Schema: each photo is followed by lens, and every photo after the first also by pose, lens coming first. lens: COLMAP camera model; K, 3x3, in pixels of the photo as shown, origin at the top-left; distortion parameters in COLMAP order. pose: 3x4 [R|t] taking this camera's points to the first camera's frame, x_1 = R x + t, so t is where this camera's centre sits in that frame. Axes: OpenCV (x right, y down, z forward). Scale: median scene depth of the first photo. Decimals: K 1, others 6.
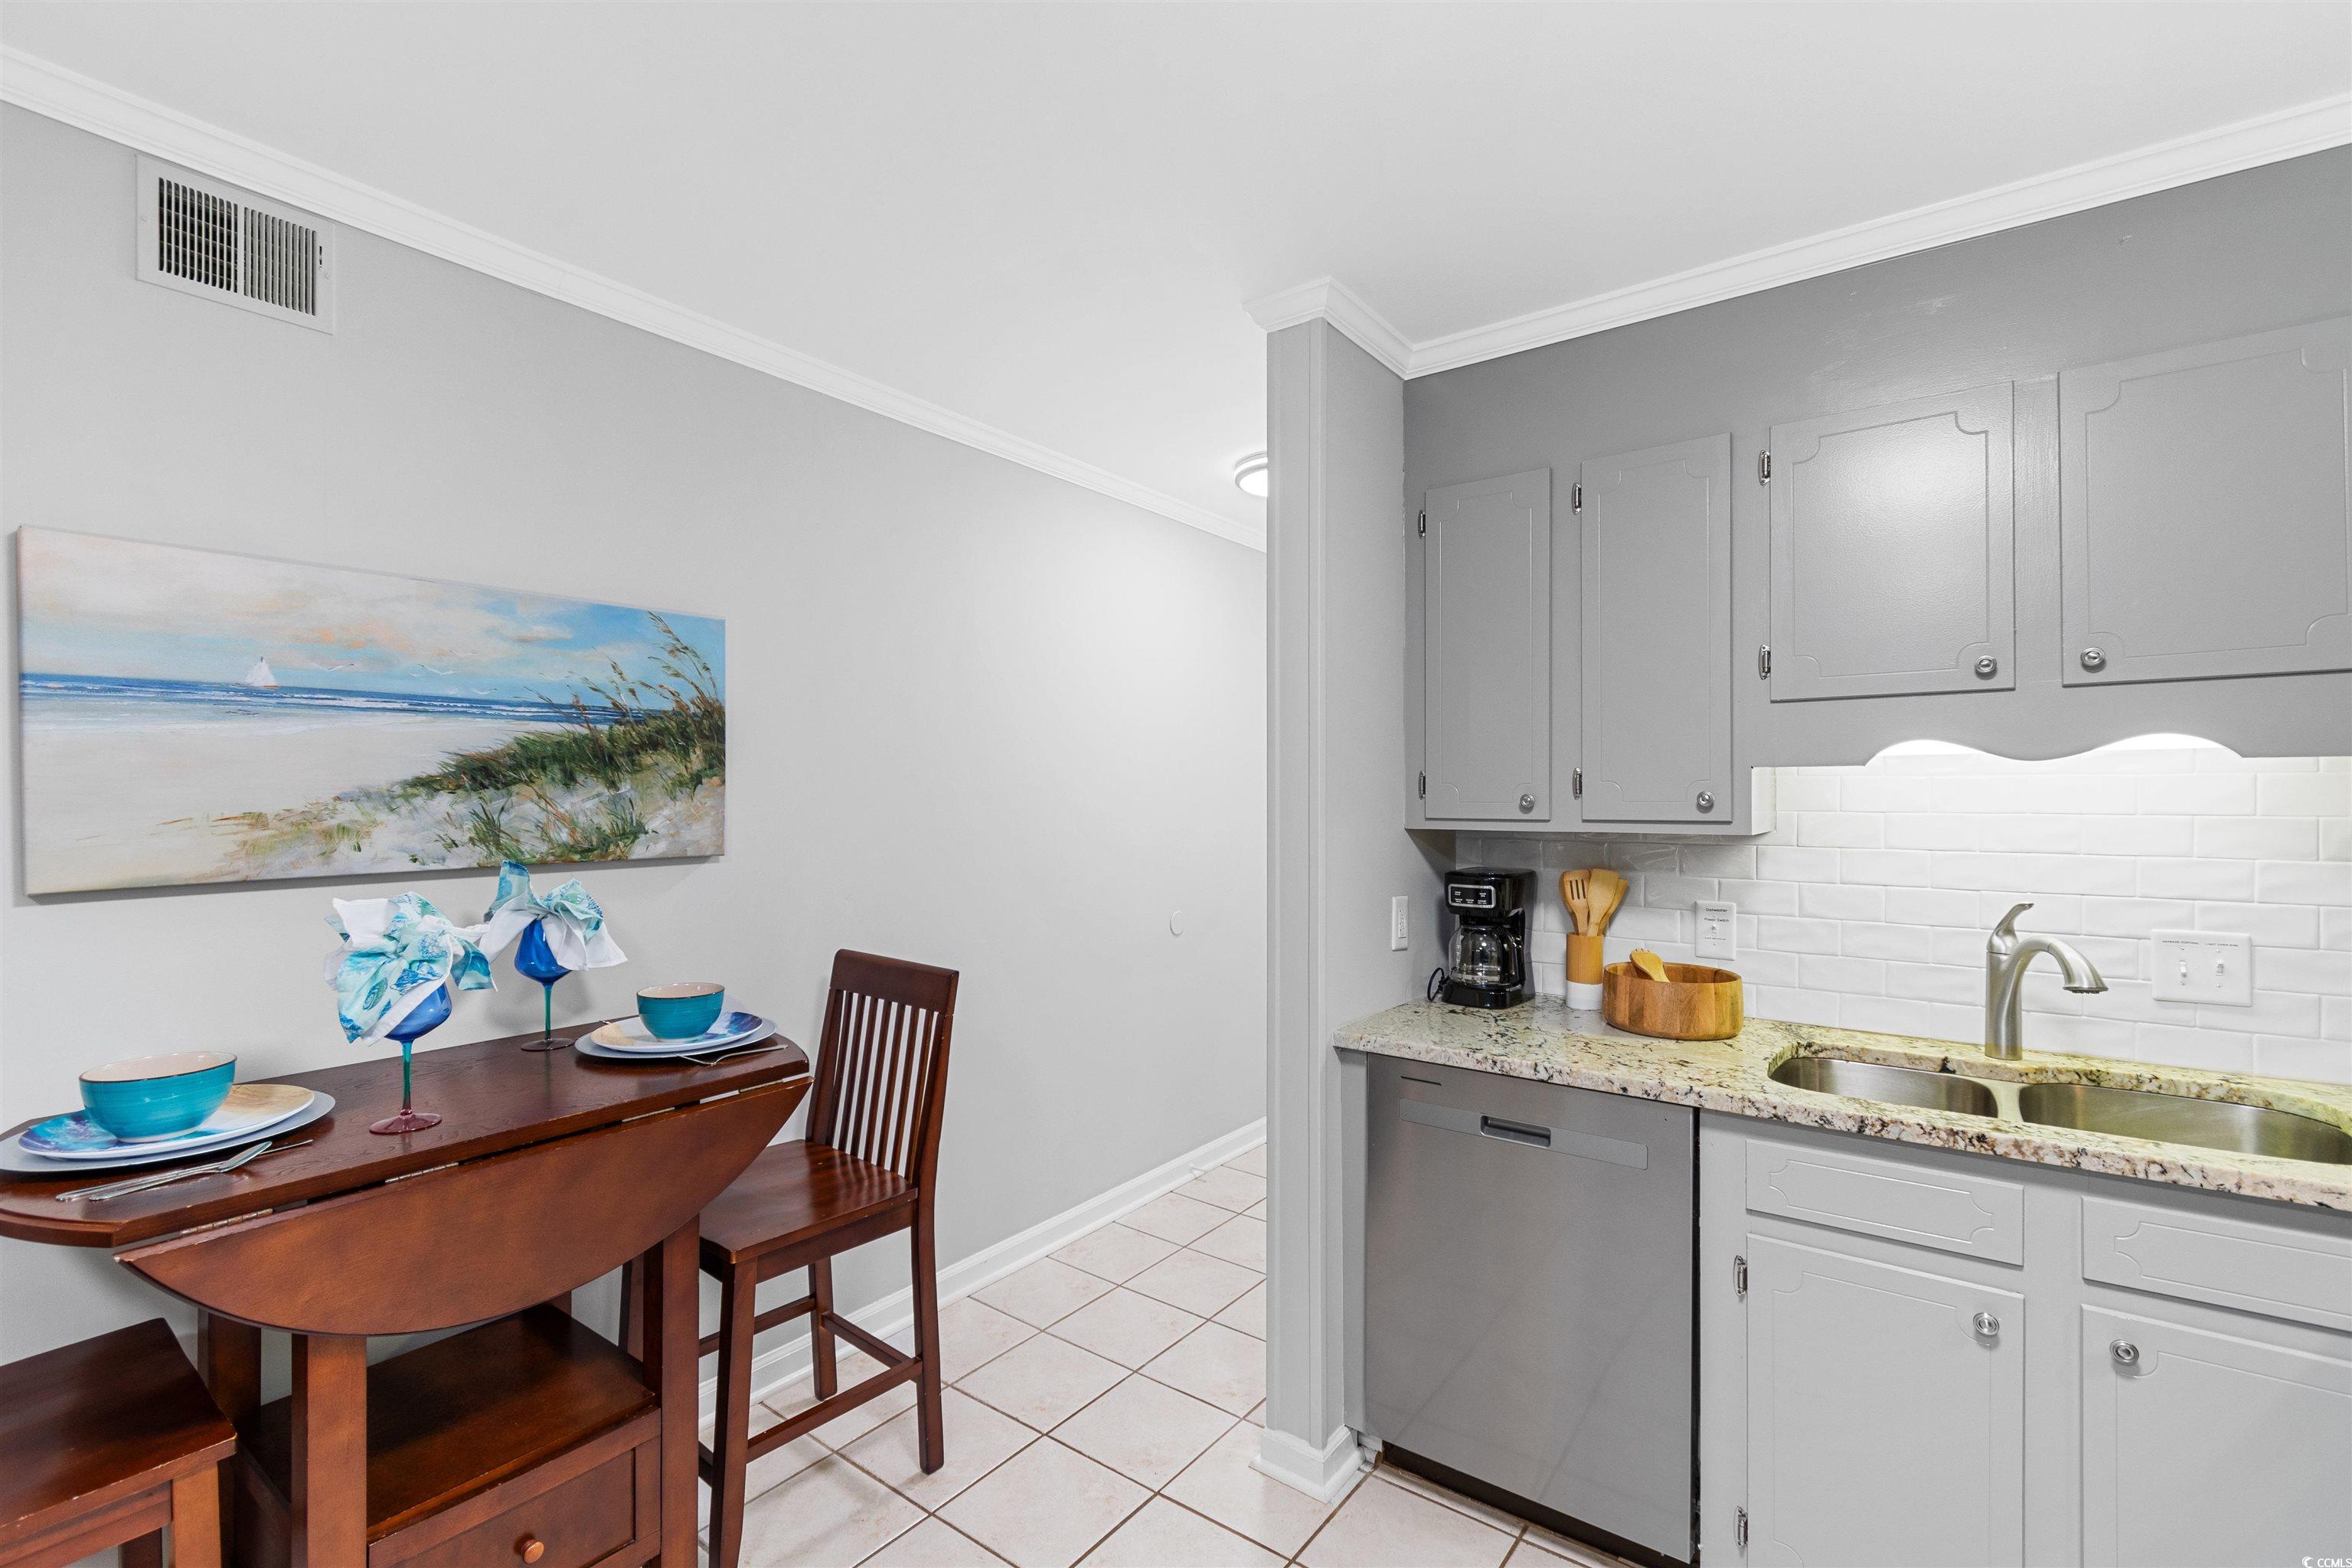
lens RADIAL K [[1038.2, 0, 1187.3], [0, 1038.2, 793.7], [0, 0, 1]] dist [0.000492, -0.000146]
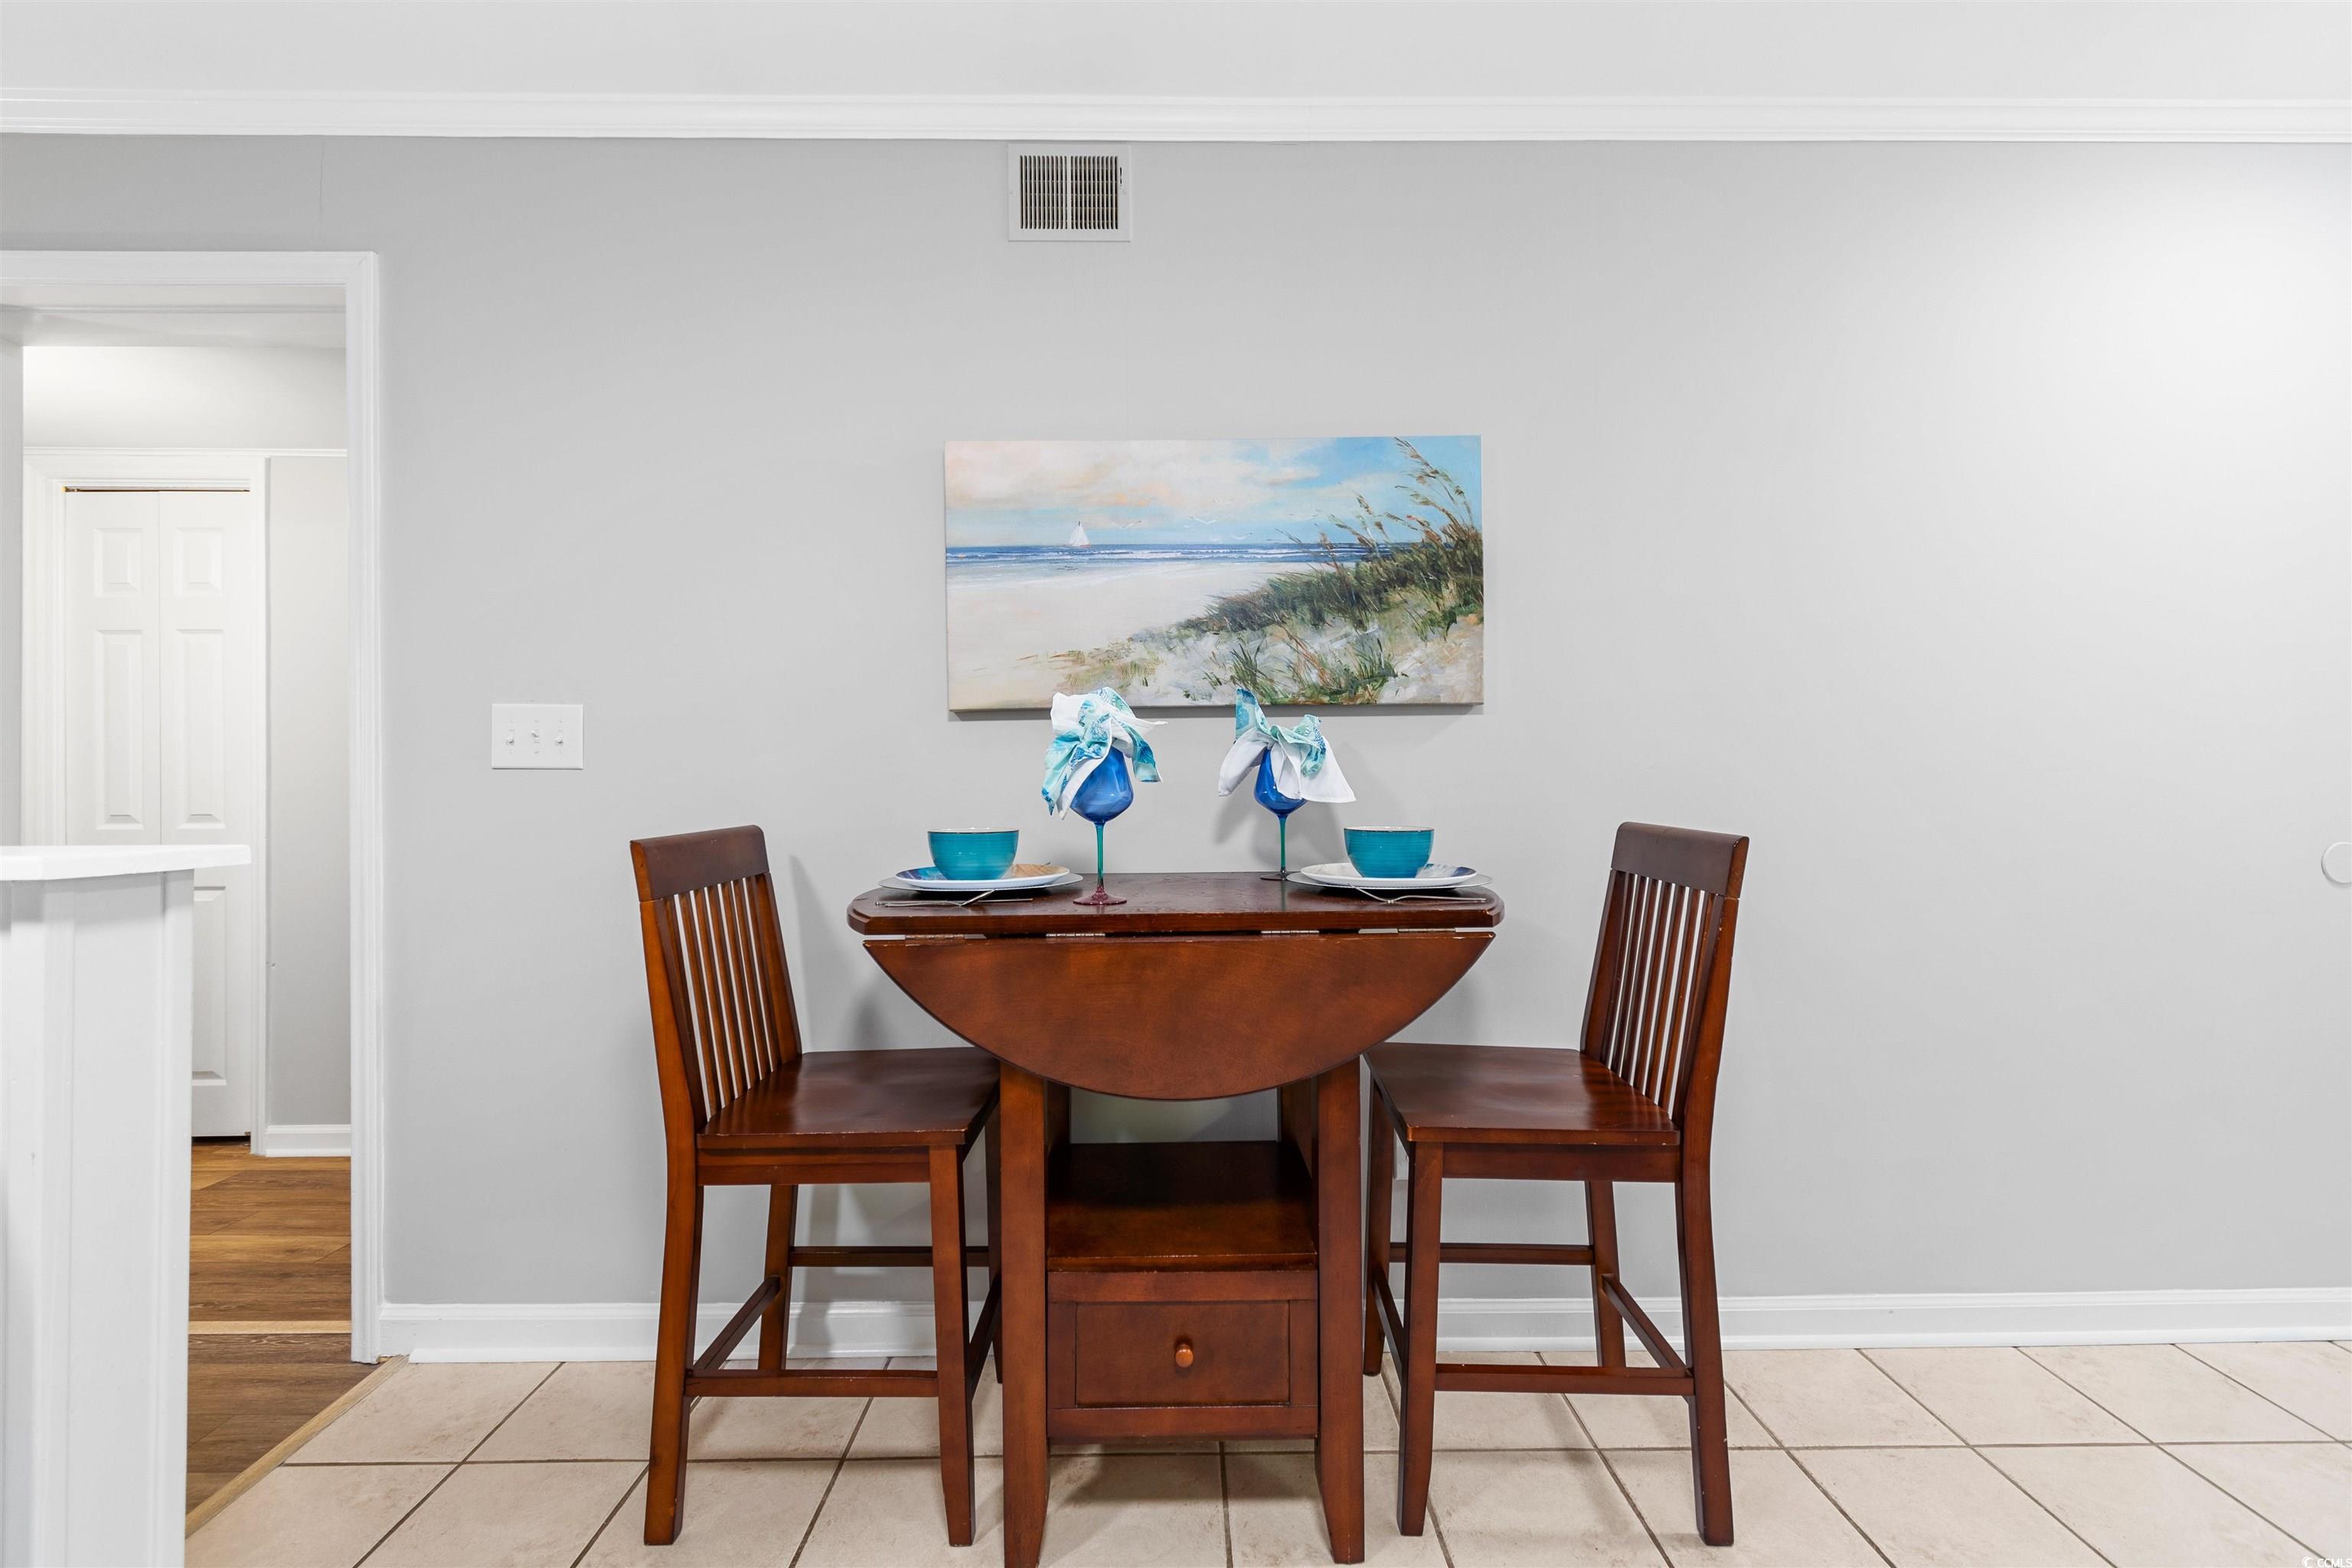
lens RADIAL K [[1030.5, 0, 1189.2], [0, 1030.5, 783.0], [0, 0, 1]] dist [0.001166, -0.000661]
pose [[0.603930, -0.010136, -0.796973, 0.110030], [0.006241, 0.999949, -0.007988, 0.149821], [0.797013, -0.000150, 0.603962, 0.314914]]
